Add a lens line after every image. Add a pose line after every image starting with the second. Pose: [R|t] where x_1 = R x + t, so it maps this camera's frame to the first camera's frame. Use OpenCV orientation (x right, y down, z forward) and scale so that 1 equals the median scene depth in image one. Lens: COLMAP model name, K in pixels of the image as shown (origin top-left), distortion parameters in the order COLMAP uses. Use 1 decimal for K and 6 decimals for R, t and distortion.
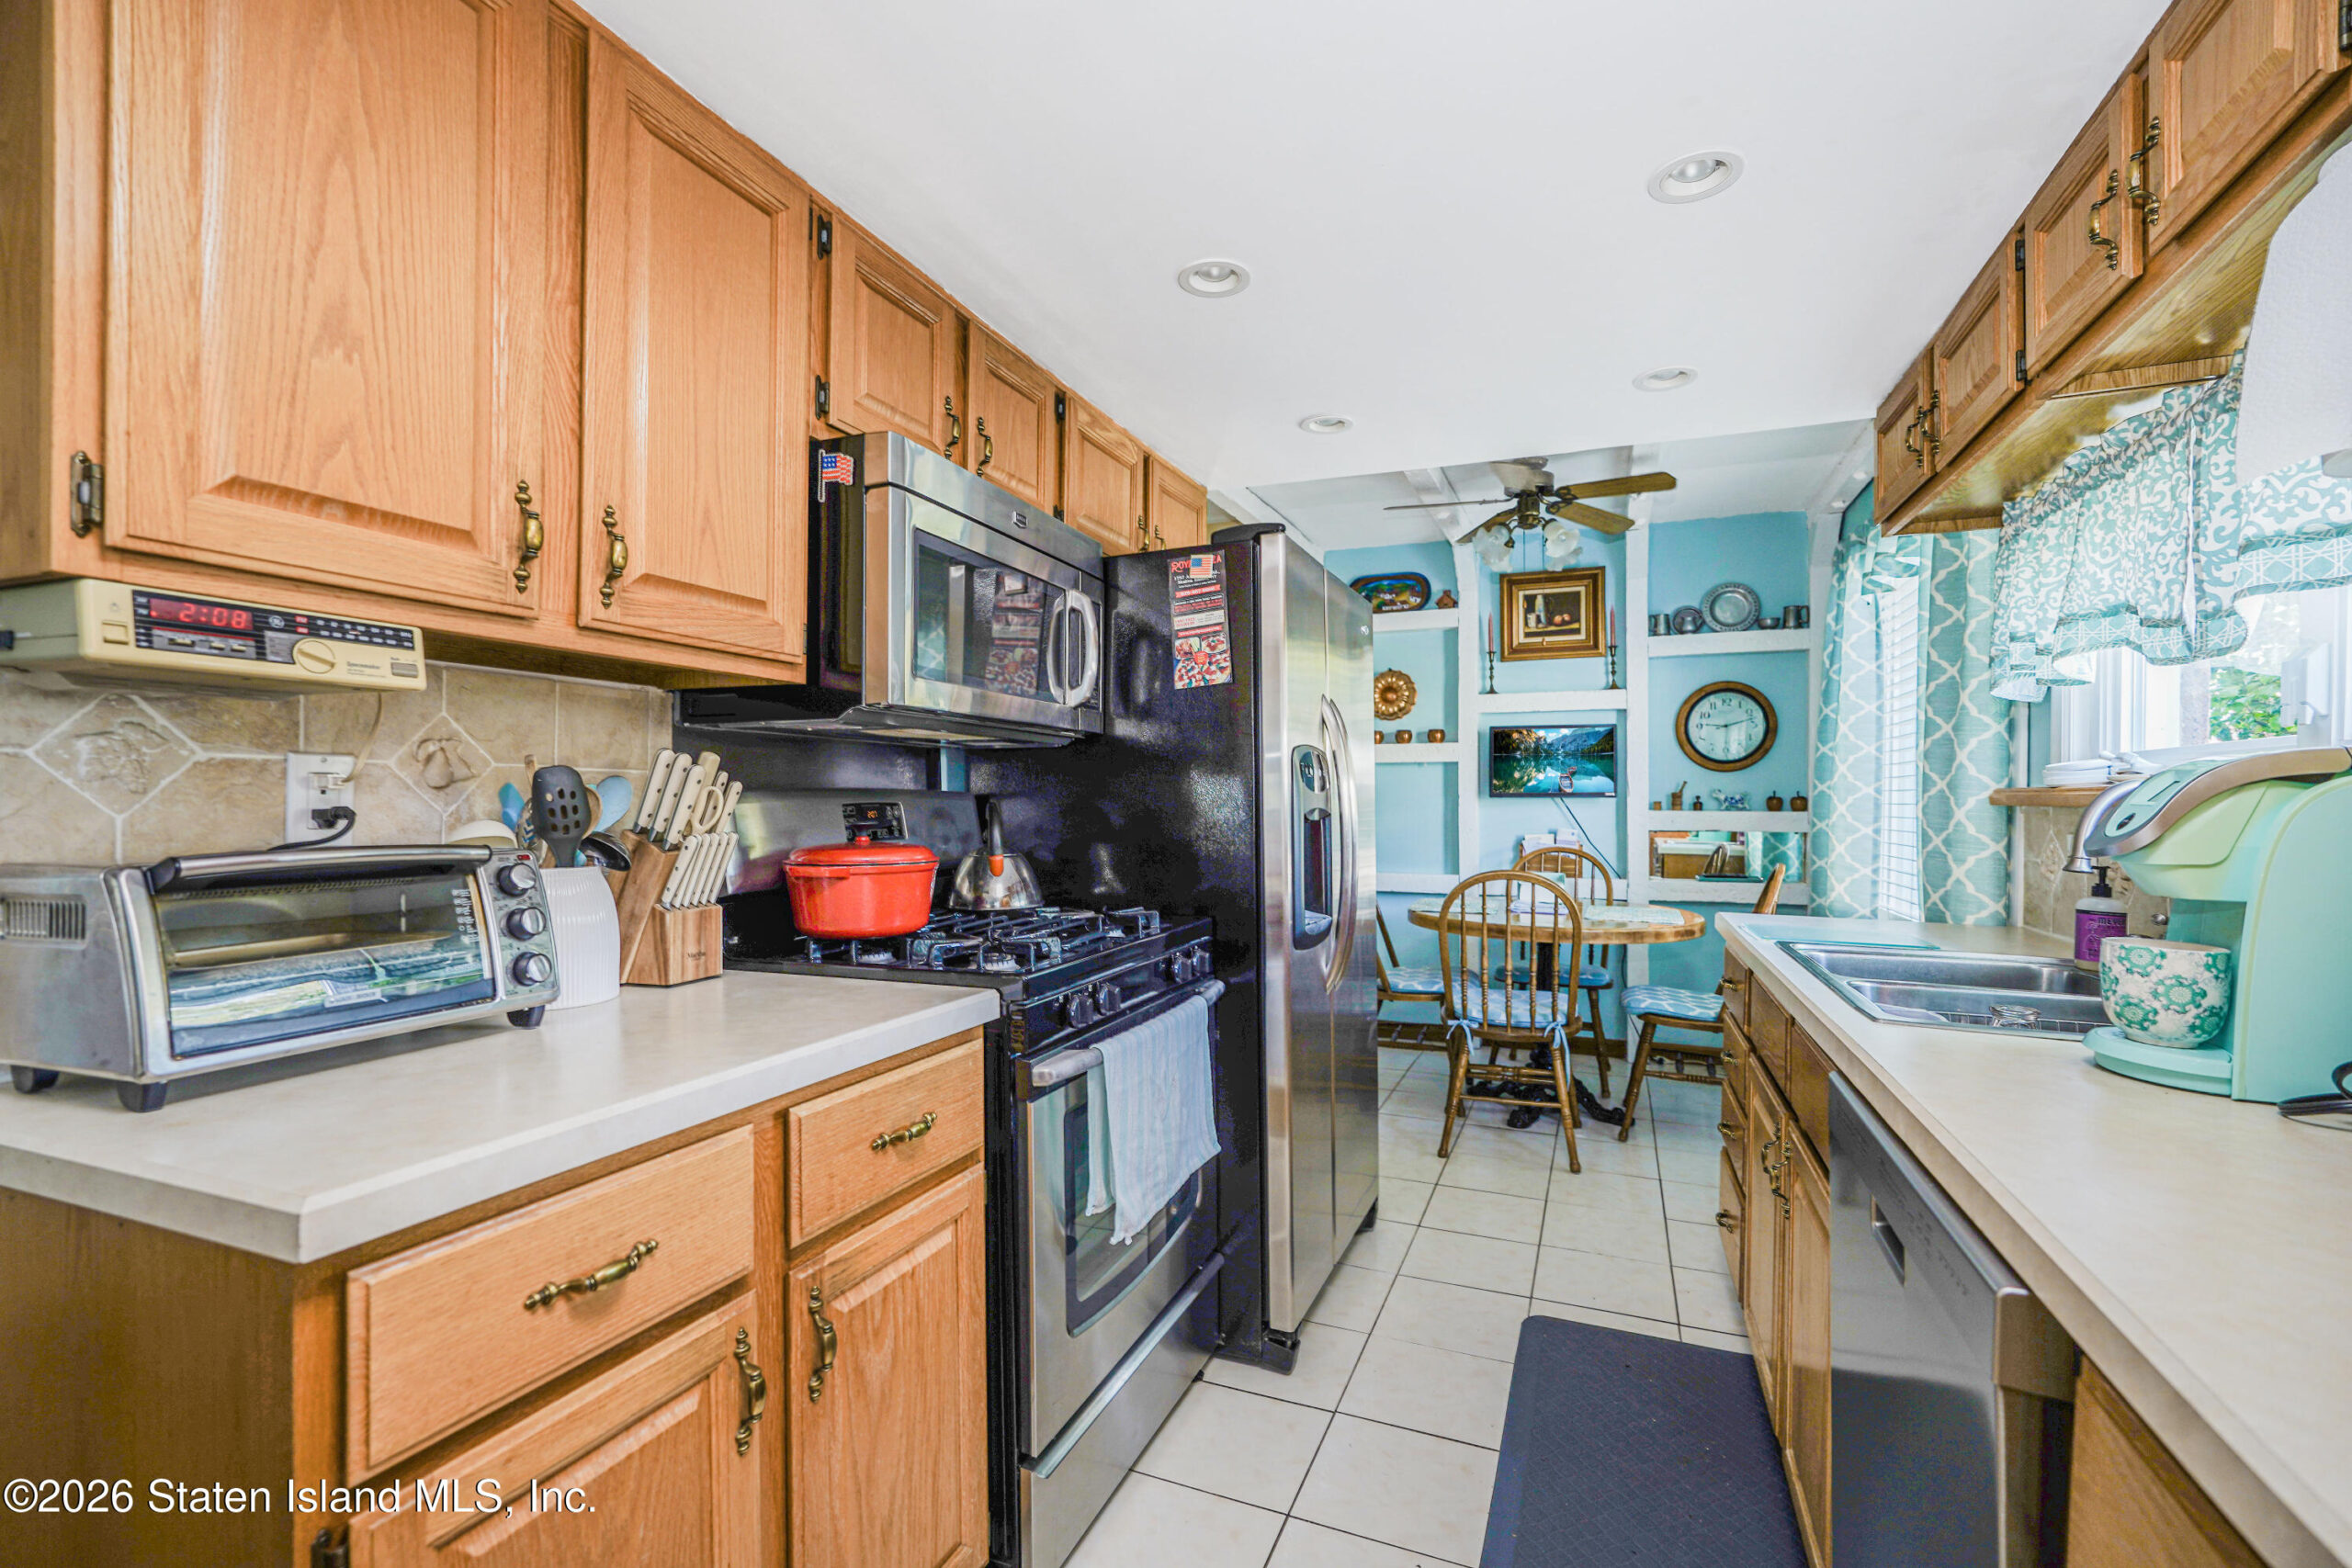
lens RADIAL K [[1042.5, 0, 1172.8], [0, 1042.5, 792.9], [0, 0, 1]] dist [-0.001486, 0.001078]
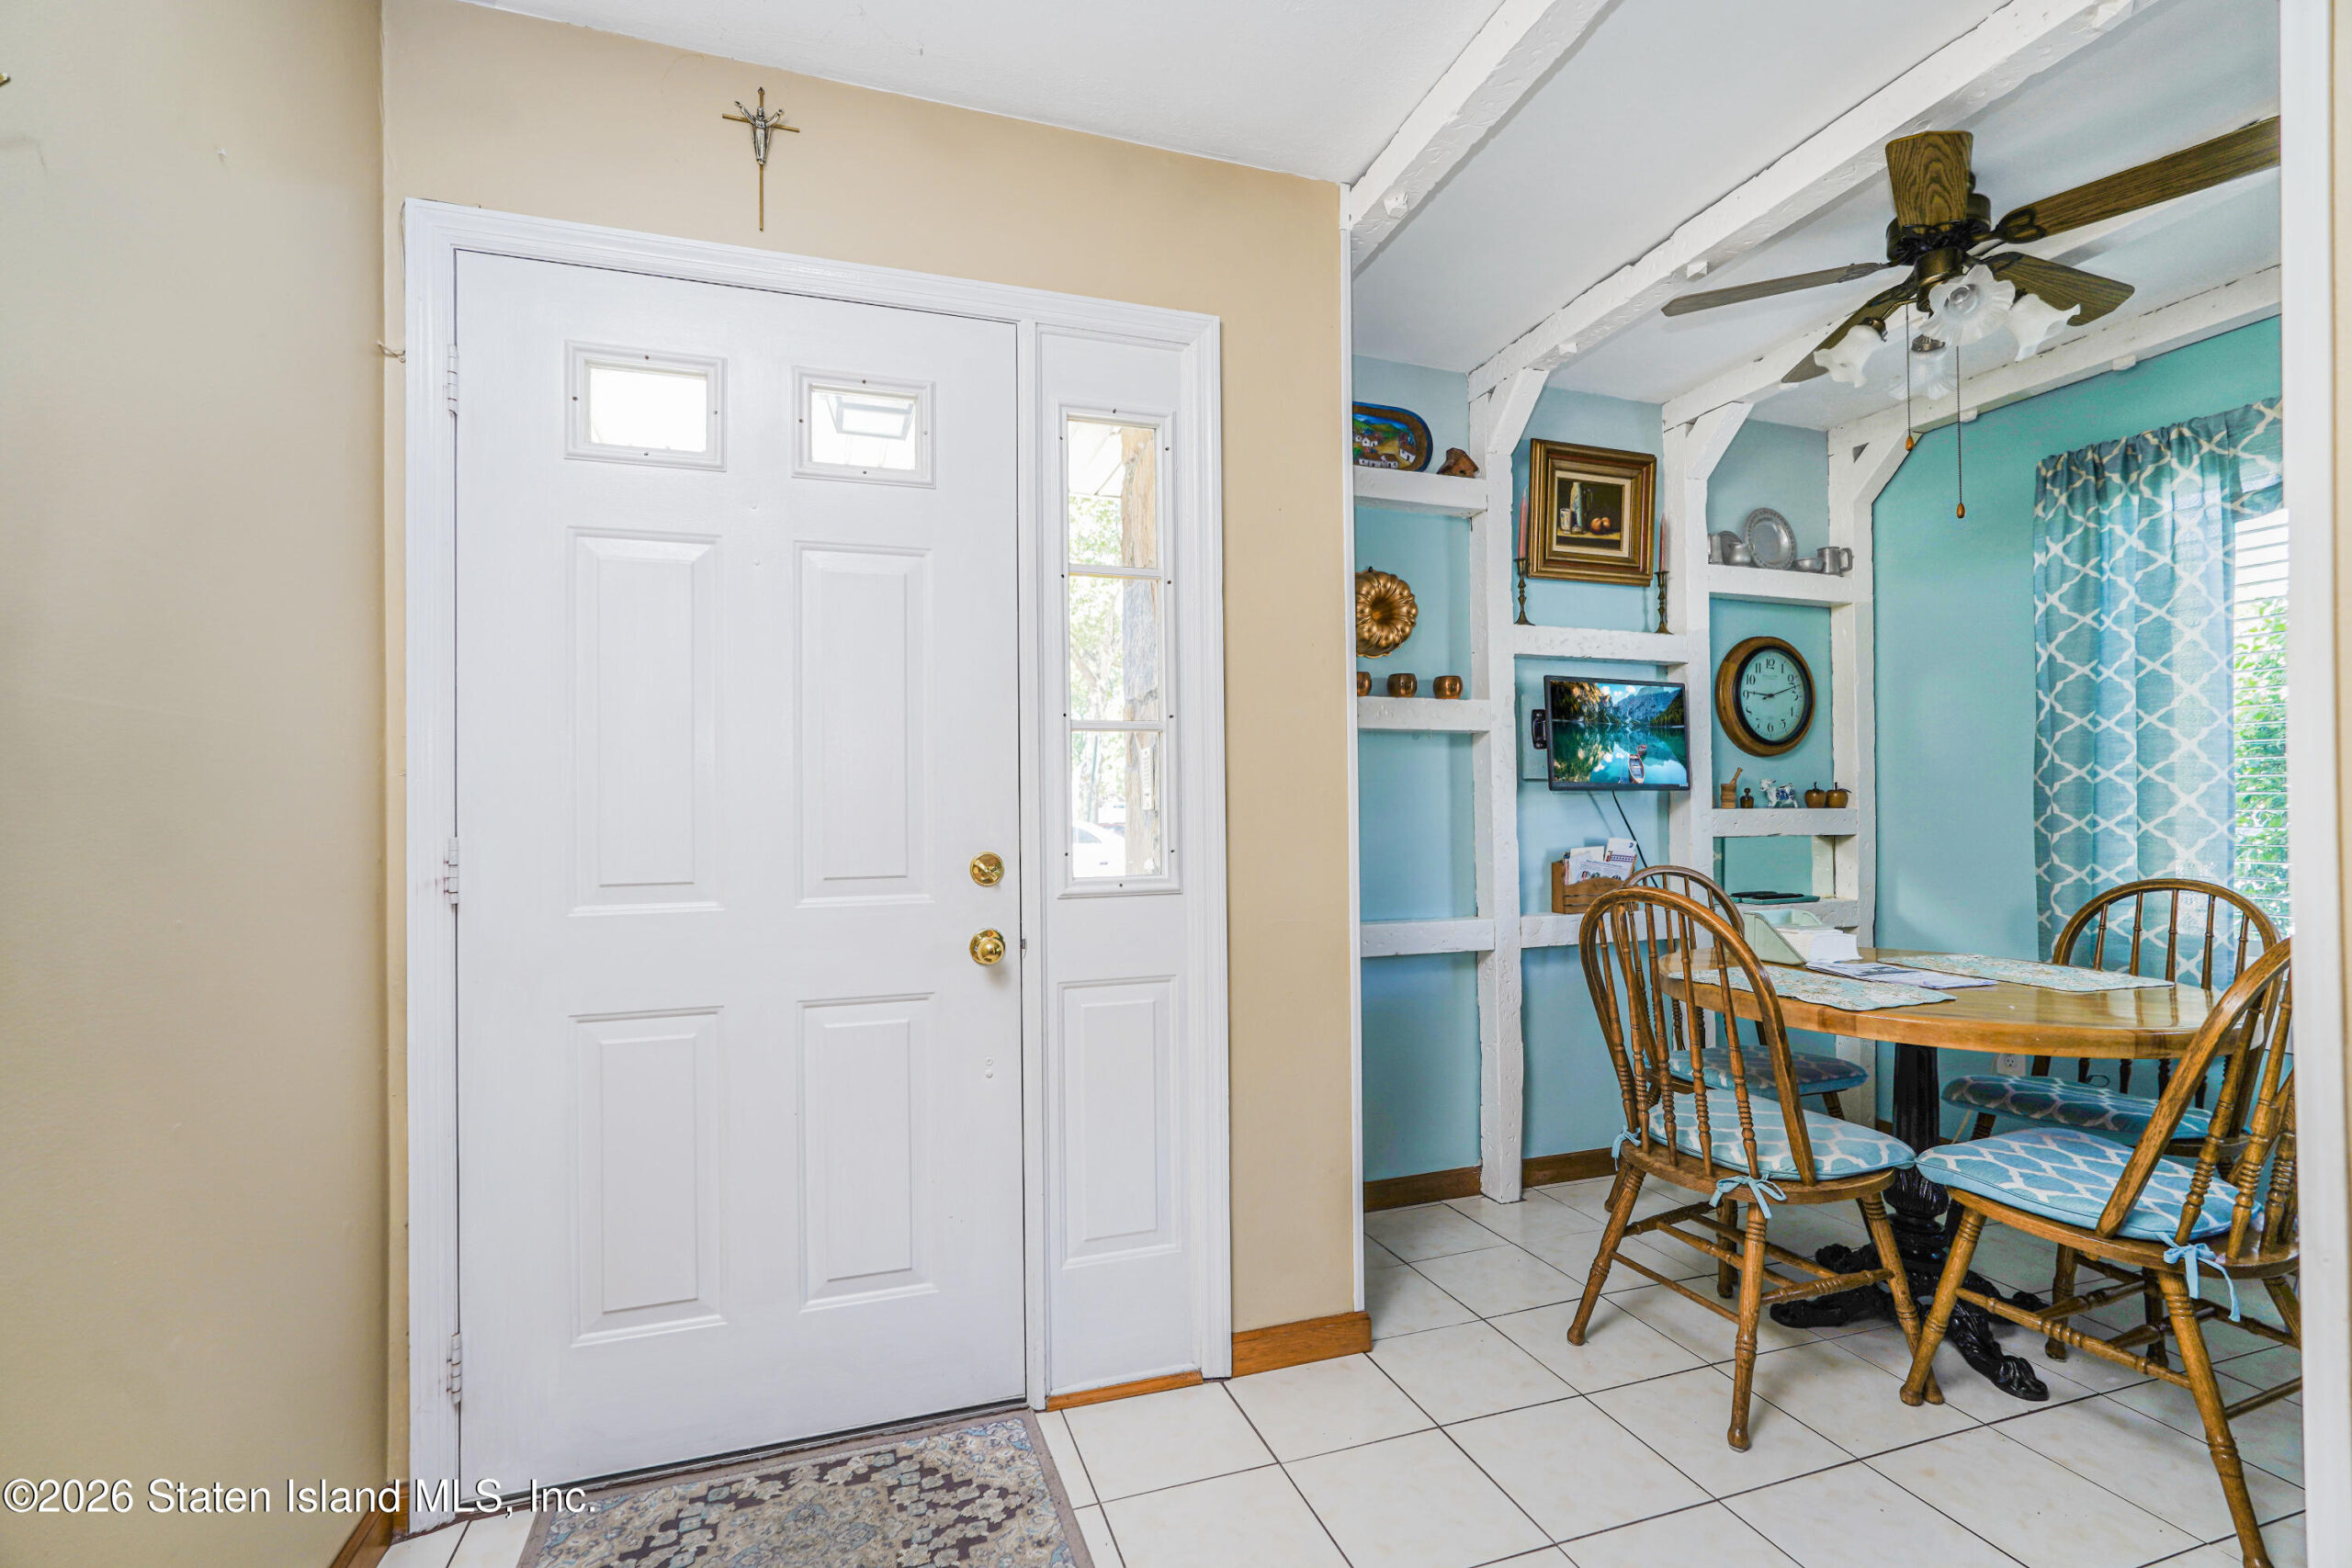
lens RADIAL K [[1042.5, 0, 1180.7], [0, 1042.5, 804.8], [0, 0, 1]] dist [-0.001486, 0.001078]
pose [[0.738480, -0.001743, 0.674273, -0.275370], [0.000427, 0.999998, 0.002116, 0.012204], [-0.674275, -0.001275, 0.738479, 0.682495]]
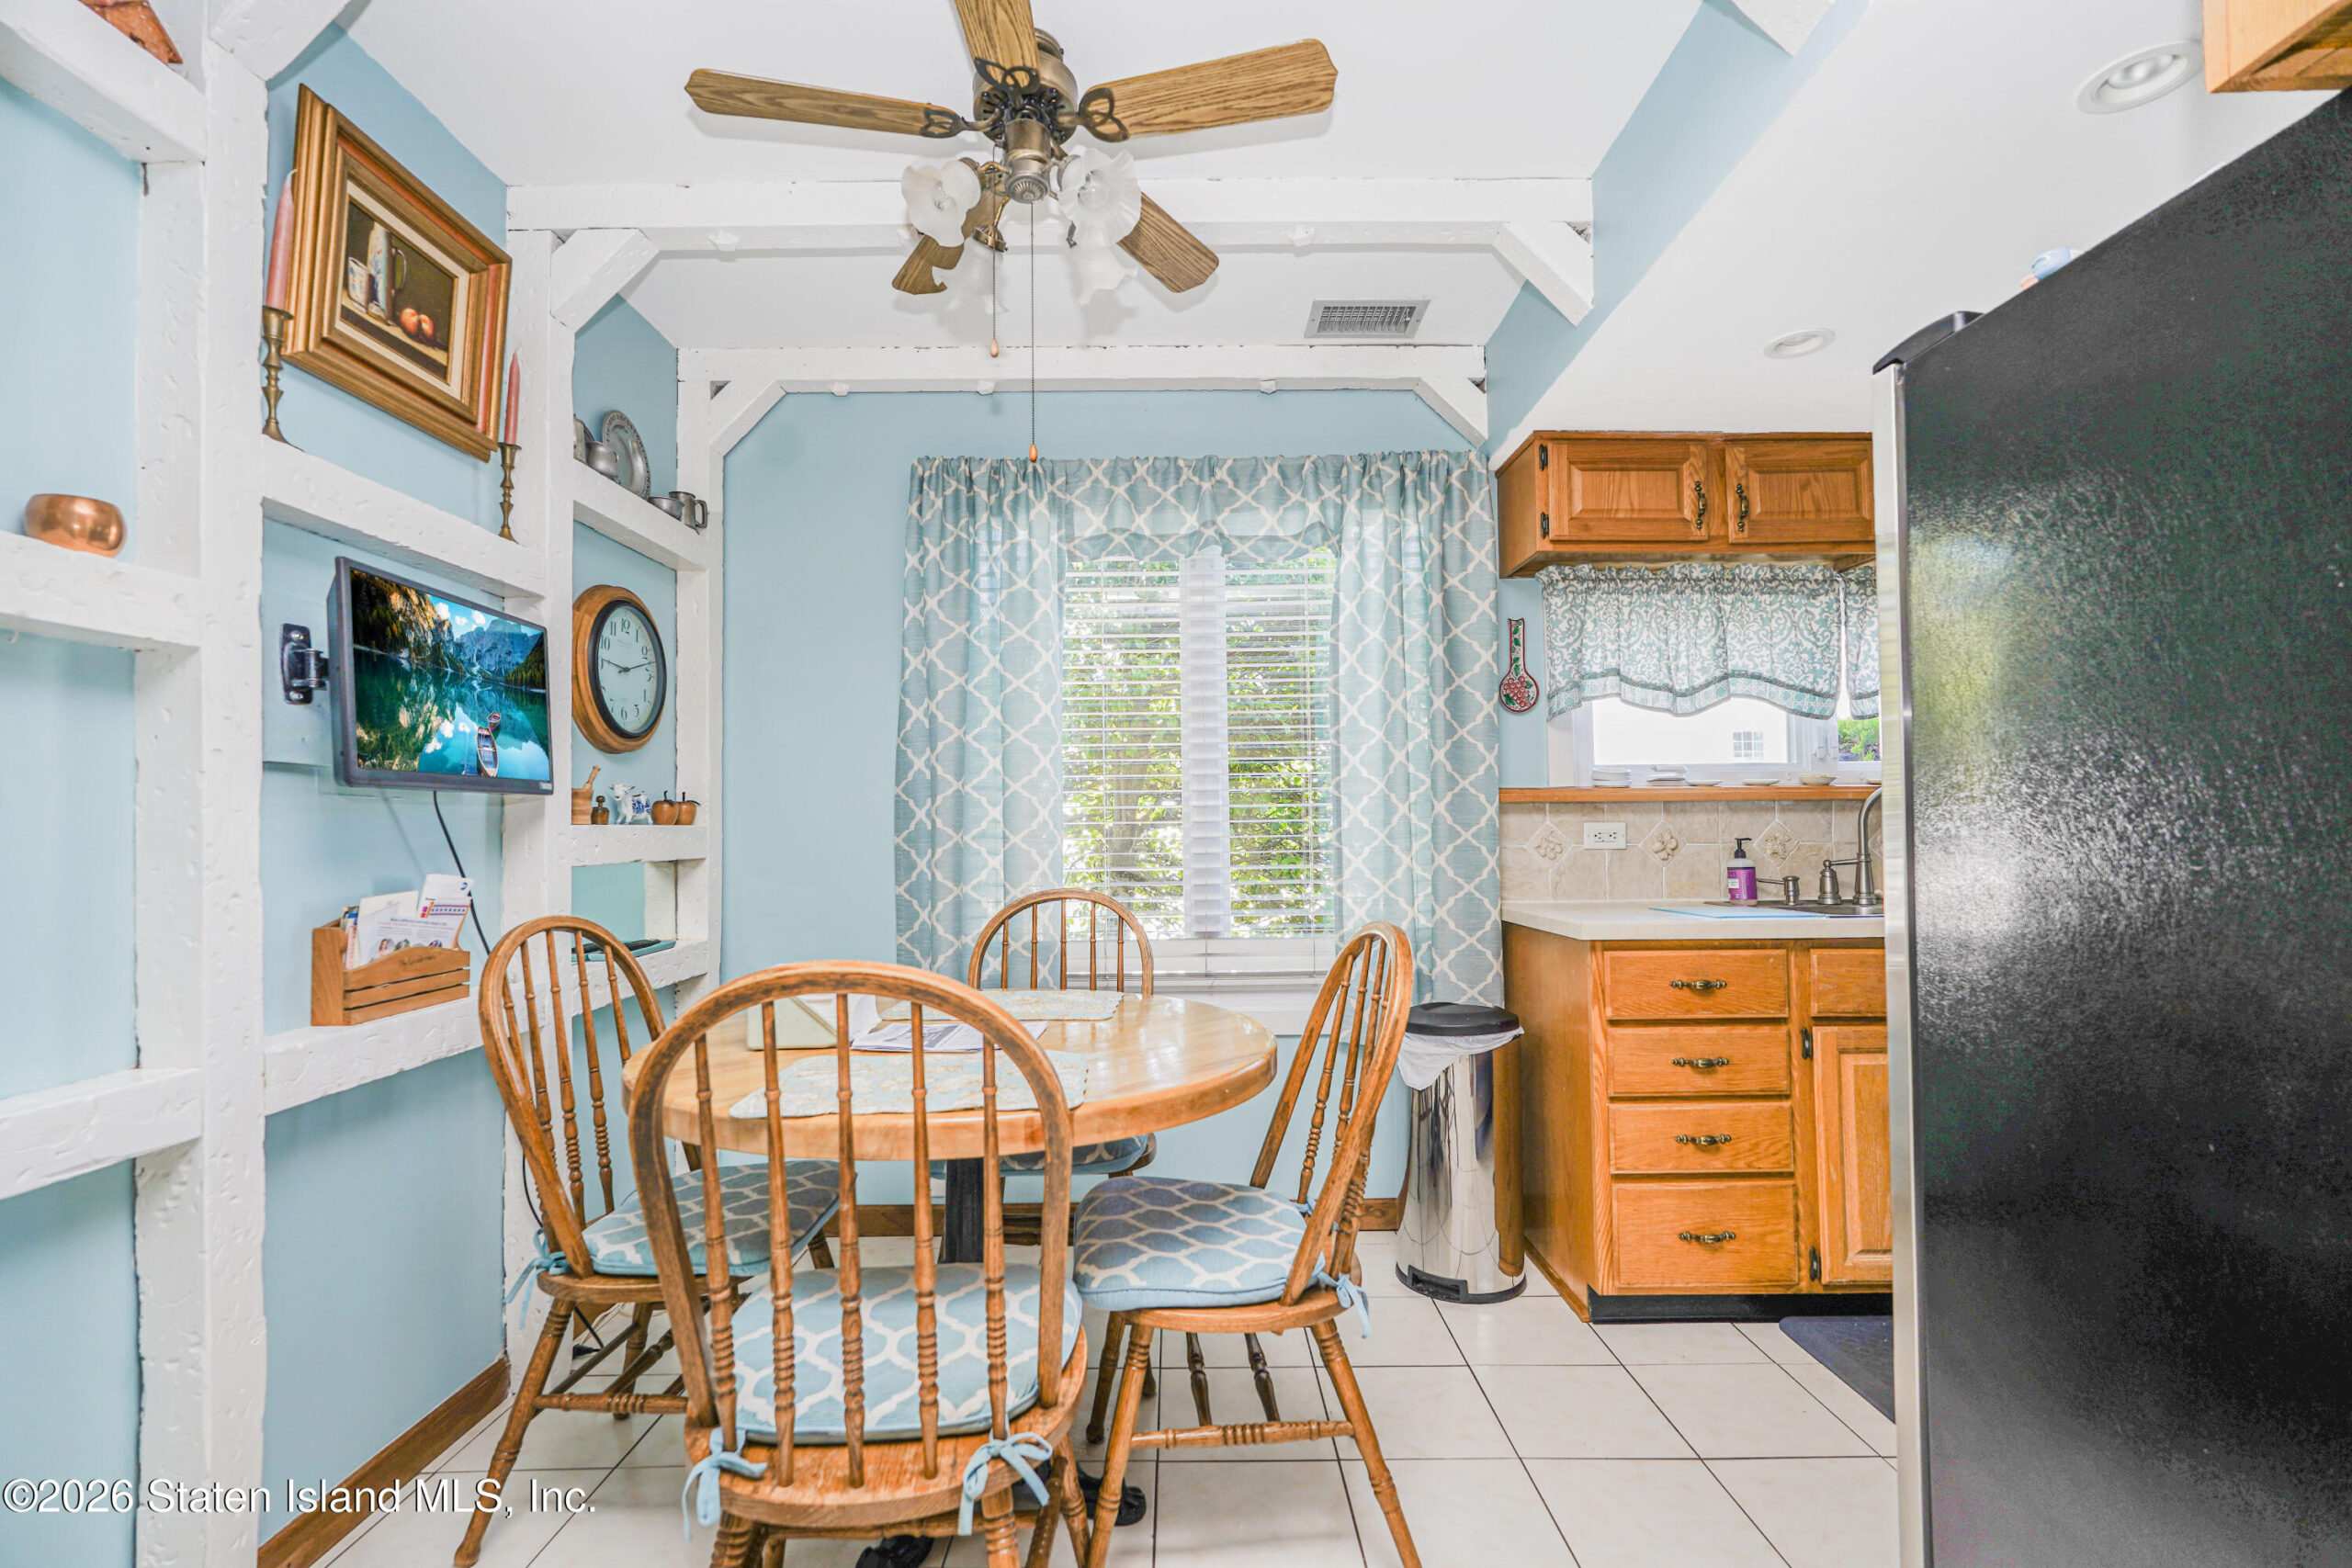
lens RADIAL K [[1042.5, 0, 1175.6], [0, 1042.5, 783.1], [0, 0, 1]] dist [-0.001486, 0.001078]
pose [[-0.392445, 0.044012, 0.918722, -0.077356], [0.007243, 0.998971, -0.044762, 0.020601], [-0.919747, -0.010913, -0.392360, 0.886366]]
